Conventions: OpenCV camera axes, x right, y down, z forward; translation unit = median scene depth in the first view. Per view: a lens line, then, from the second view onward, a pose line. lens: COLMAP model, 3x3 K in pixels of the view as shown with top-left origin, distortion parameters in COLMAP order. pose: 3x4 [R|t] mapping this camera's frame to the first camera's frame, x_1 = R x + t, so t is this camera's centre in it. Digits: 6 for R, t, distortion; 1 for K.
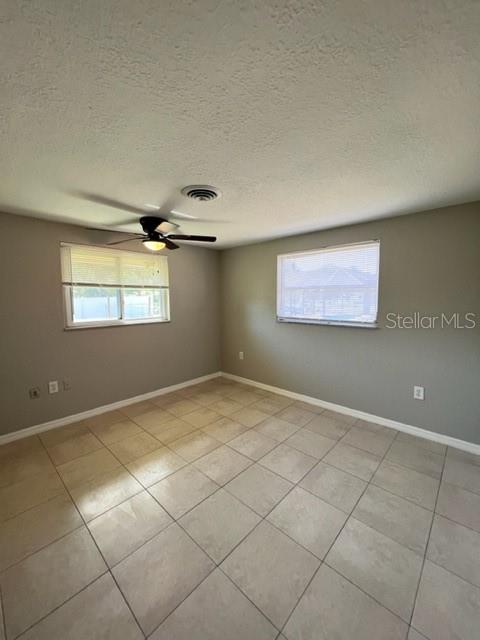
lens RADIAL K [[257.0, 0, 242.9], [0, 257.0, 320.7], [0, 0, 1]] dist [-0.002124, 0.000207]
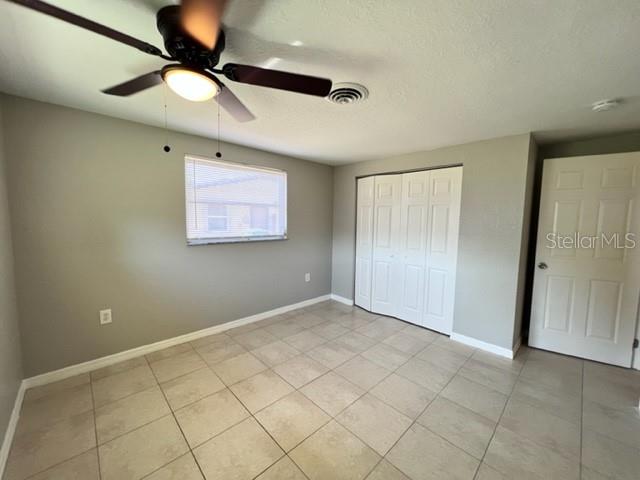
lens RADIAL K [[257.0, 0, 317.1], [0, 257.0, 240.8], [0, 0, 1]] dist [-0.002124, 0.000207]
pose [[0.061606, -0.085531, 0.994429, -0.688708], [0.073155, 0.994029, 0.080965, -0.049550], [-0.995416, 0.067760, 0.067495, 0.681727]]
